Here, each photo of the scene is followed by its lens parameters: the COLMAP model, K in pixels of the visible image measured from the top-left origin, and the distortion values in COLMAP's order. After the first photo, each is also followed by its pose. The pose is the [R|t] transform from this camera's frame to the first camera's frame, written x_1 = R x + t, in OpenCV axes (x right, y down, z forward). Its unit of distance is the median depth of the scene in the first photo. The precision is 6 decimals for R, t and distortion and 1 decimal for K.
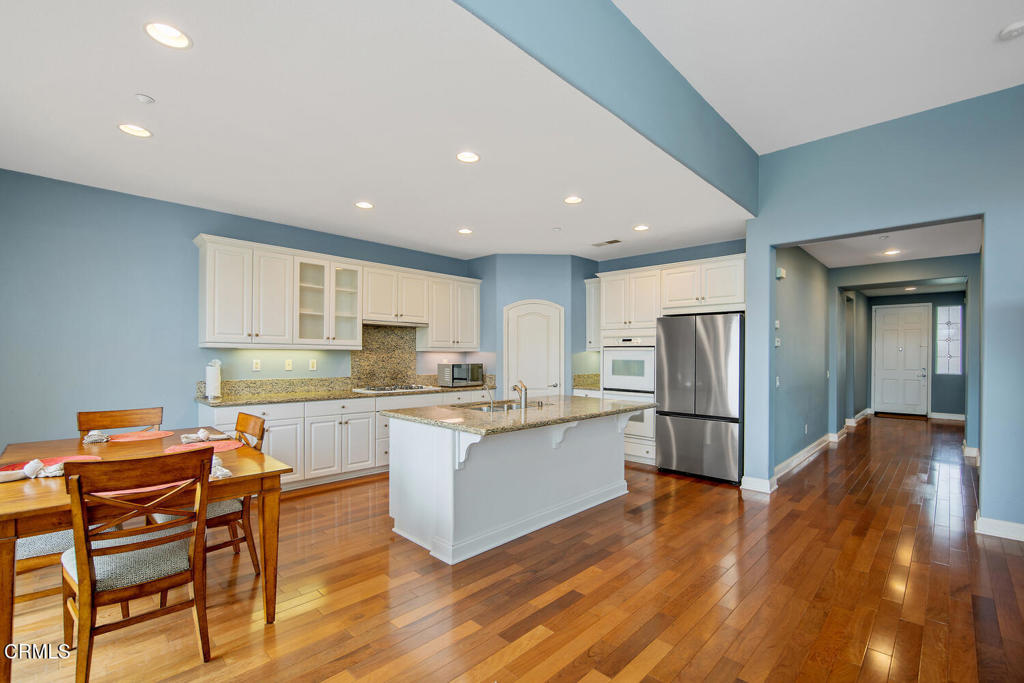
lens RADIAL K [[450.4, 0, 512.2], [0, 450.4, 357.1], [0, 0, 1]] dist [-0.025255, -0.000066]
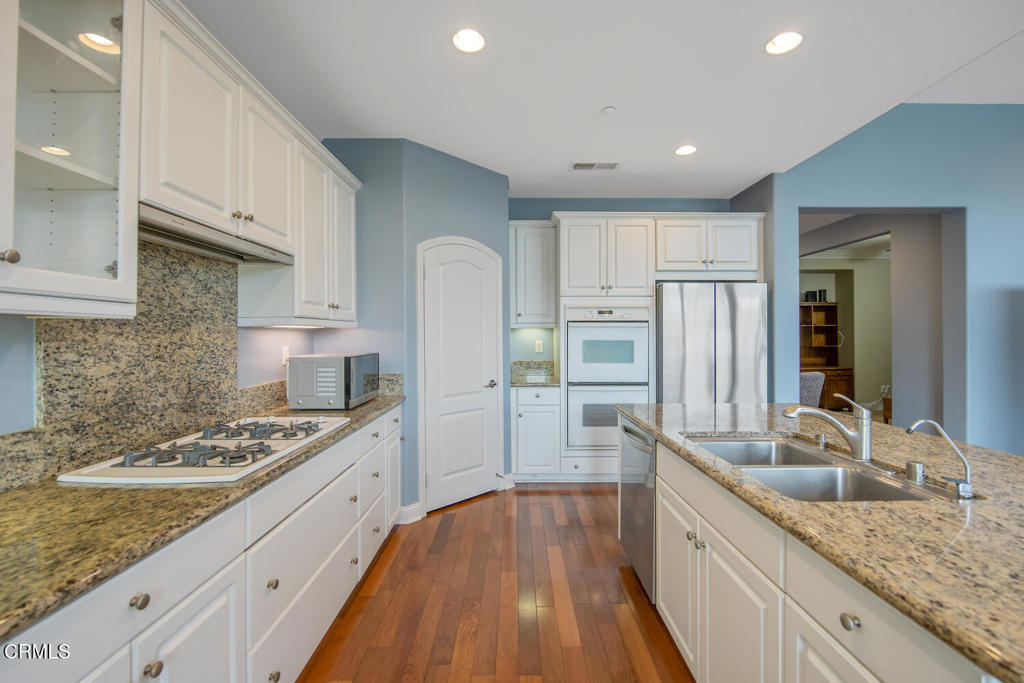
lens RADIAL K [[441.2, 0, 520.0], [0, 441.2, 335.0], [0, 0, 1]] dist [-0.000801, -0.000197]
pose [[0.699222, -0.008458, 0.714854, -0.341295], [0.010063, 0.999947, 0.001988, -0.004830], [-0.714833, 0.005804, 0.699271, 0.626907]]
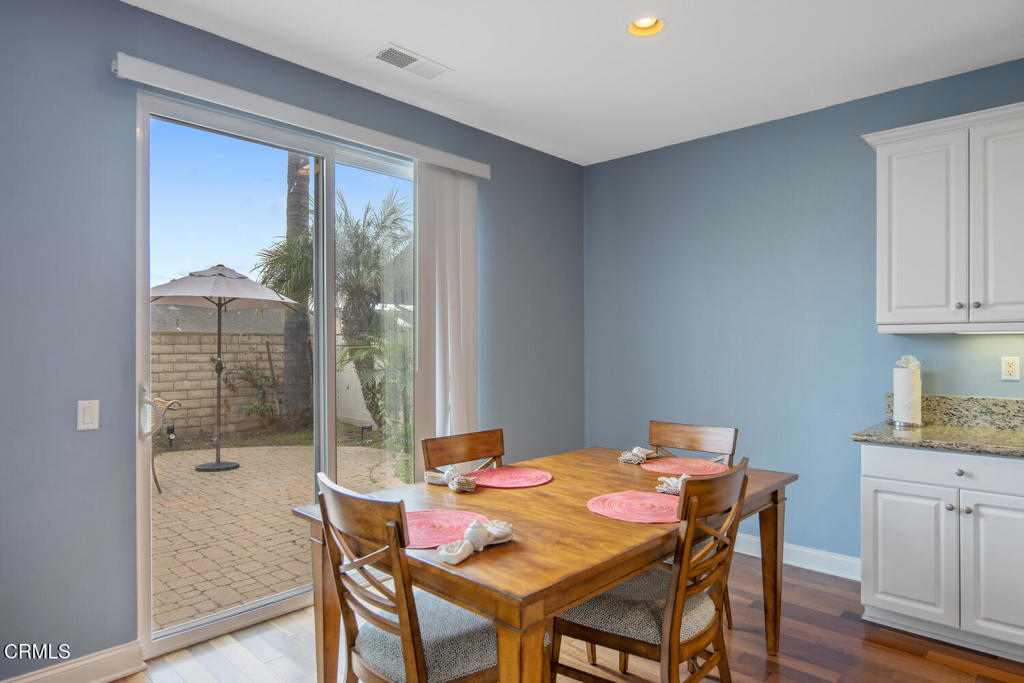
lens RADIAL K [[608.9, 0, 512.0], [0, 608.9, 341.5], [0, 0, 1]] dist [-0.000303, -0.000815]
pose [[0.019550, -0.016844, -0.999667, 0.051095], [-0.003304, 0.999852, -0.016911, 0.001848], [0.999803, 0.003633, 0.019491, 0.390376]]
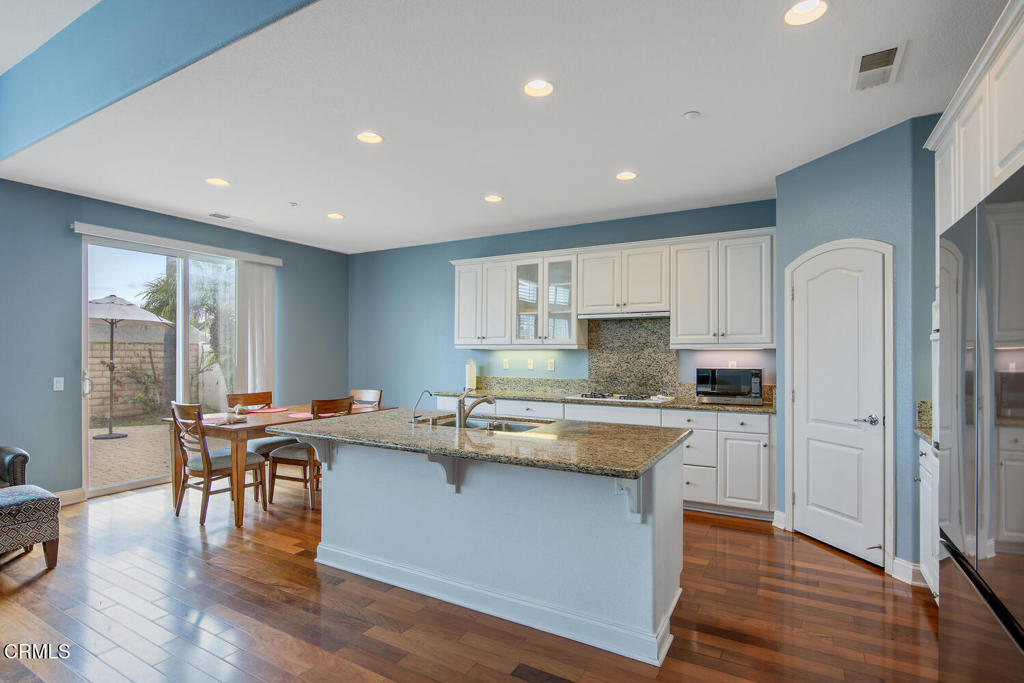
lens RADIAL K [[508.2, 0, 507.9], [0, 508.2, 351.4], [0, 0, 1]] dist [-0.002689, -0.000930]
pose [[0.249739, -0.011490, -0.968245, 0.558728], [-0.006064, 0.999891, -0.013429, 0.002838], [0.968294, 0.009225, 0.249643, 0.582226]]
